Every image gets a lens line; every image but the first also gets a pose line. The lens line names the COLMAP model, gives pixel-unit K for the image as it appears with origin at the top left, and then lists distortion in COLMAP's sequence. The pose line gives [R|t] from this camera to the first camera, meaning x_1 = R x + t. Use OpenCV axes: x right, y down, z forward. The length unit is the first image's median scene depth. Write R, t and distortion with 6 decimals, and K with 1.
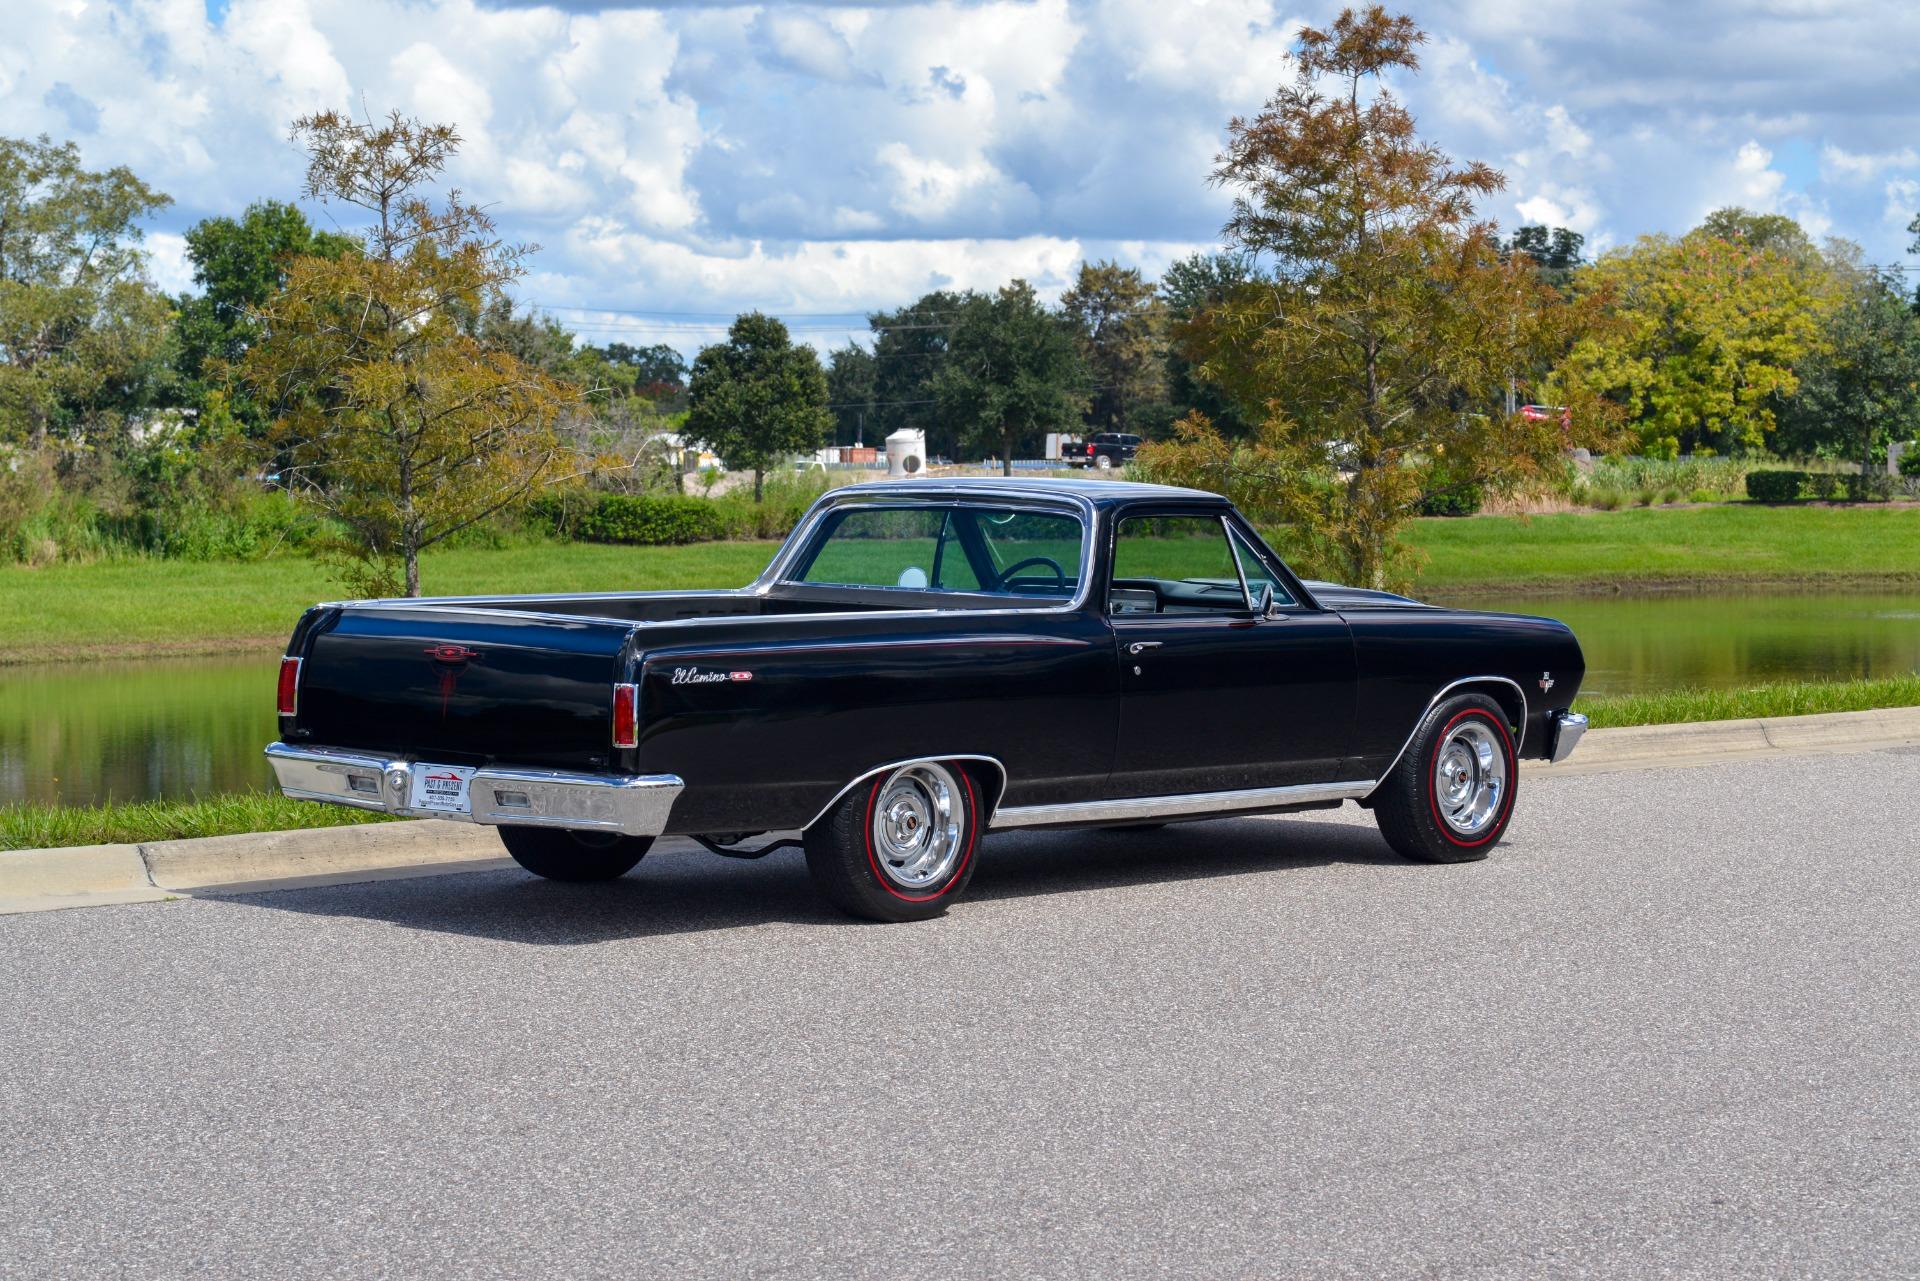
lens RADIAL K [[4760.0, 0, 953.1], [0, 4760.0, 637.8], [0, 0, 1]] dist [0.092714, 0.000000]
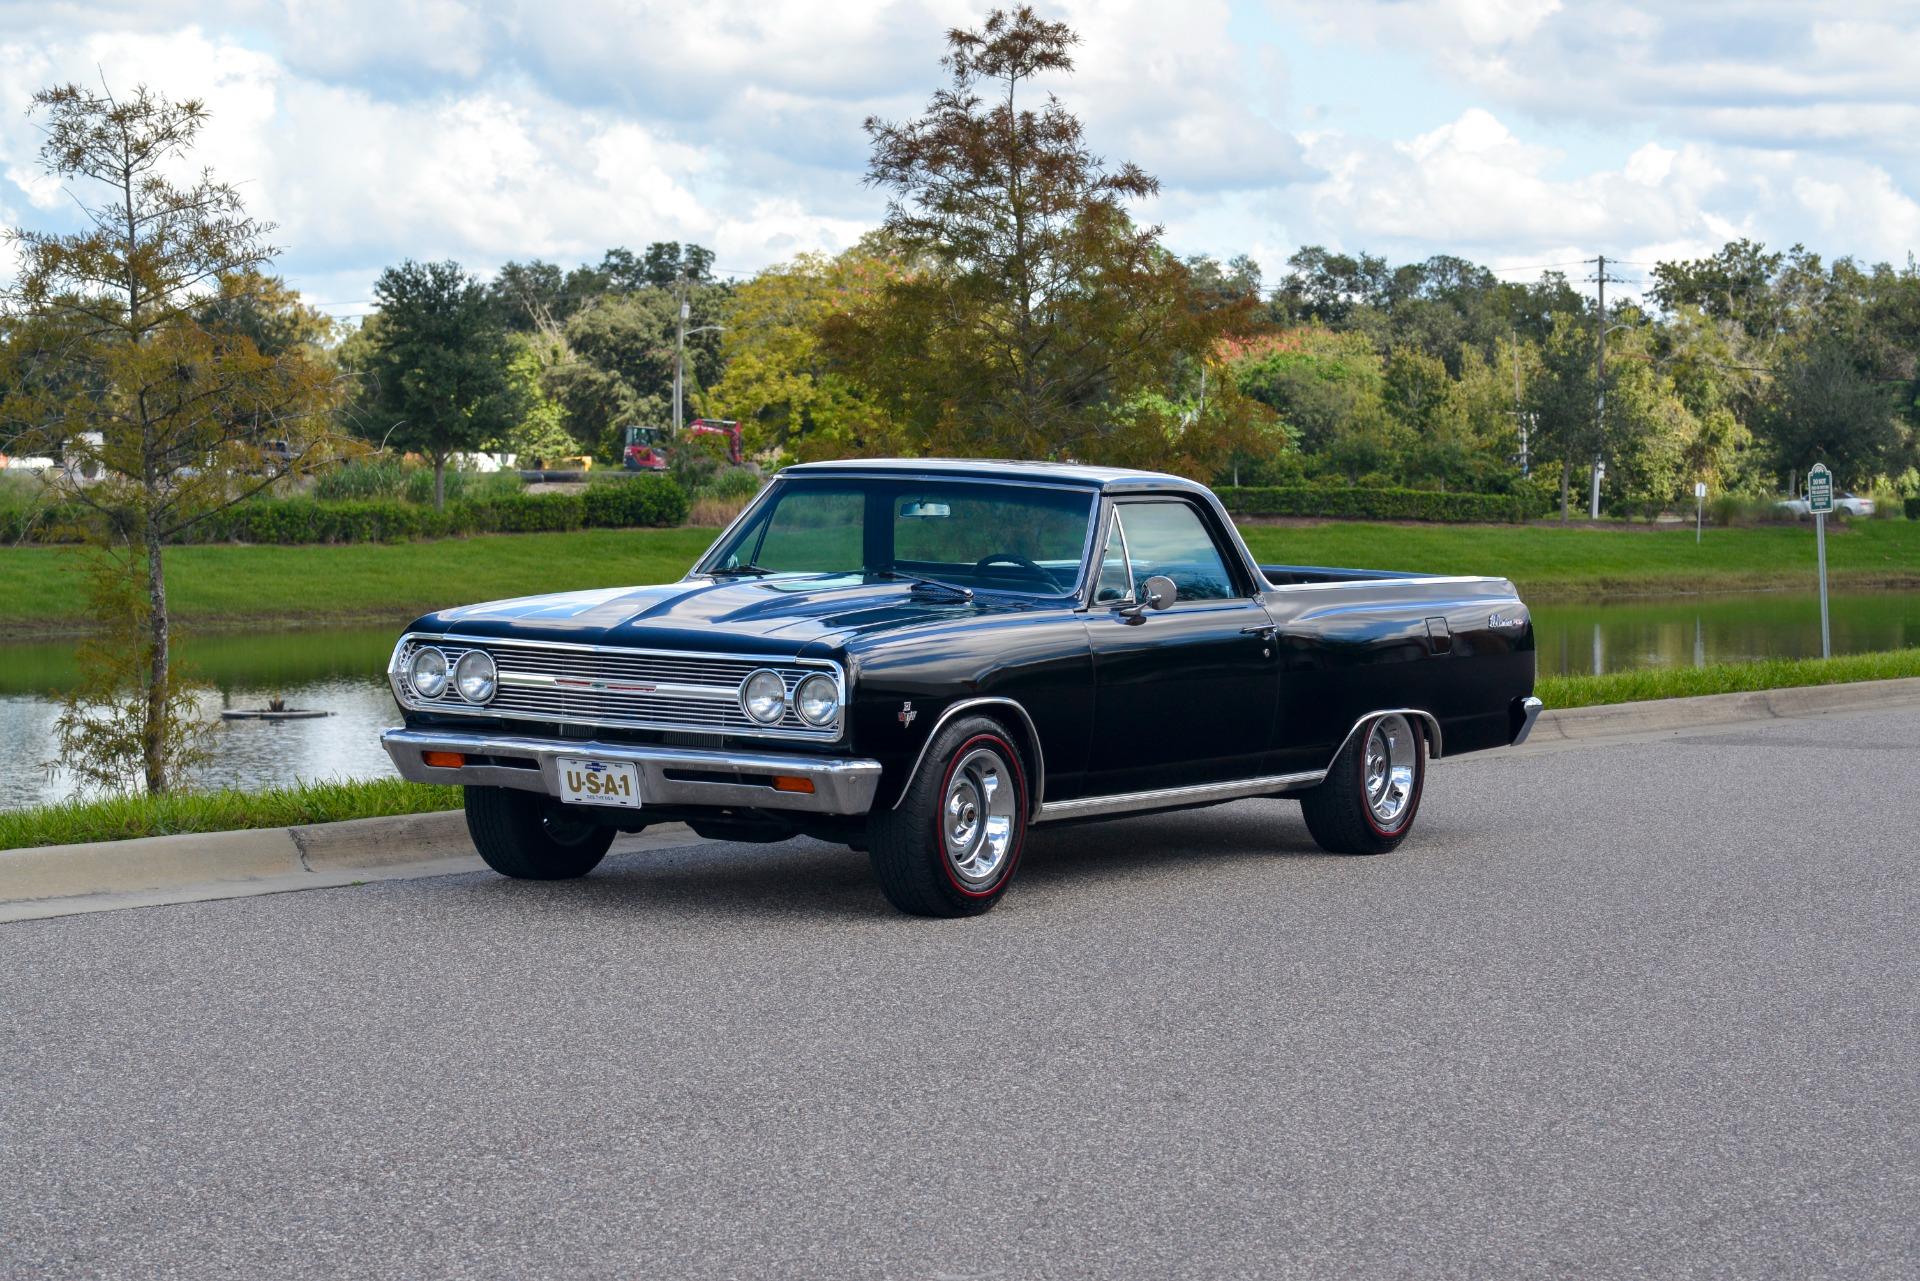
lens RADIAL K [[4760.0, 0, 968.0], [0, 4760.0, 643.1], [0, 0, 1]] dist [0.092714, 0.000000]
pose [[0.980055, 0.003436, 0.198699, -0.127016], [-0.003035, 0.999993, -0.002322, 0.004118], [-0.198705, 0.001672, 0.980058, 0.013141]]
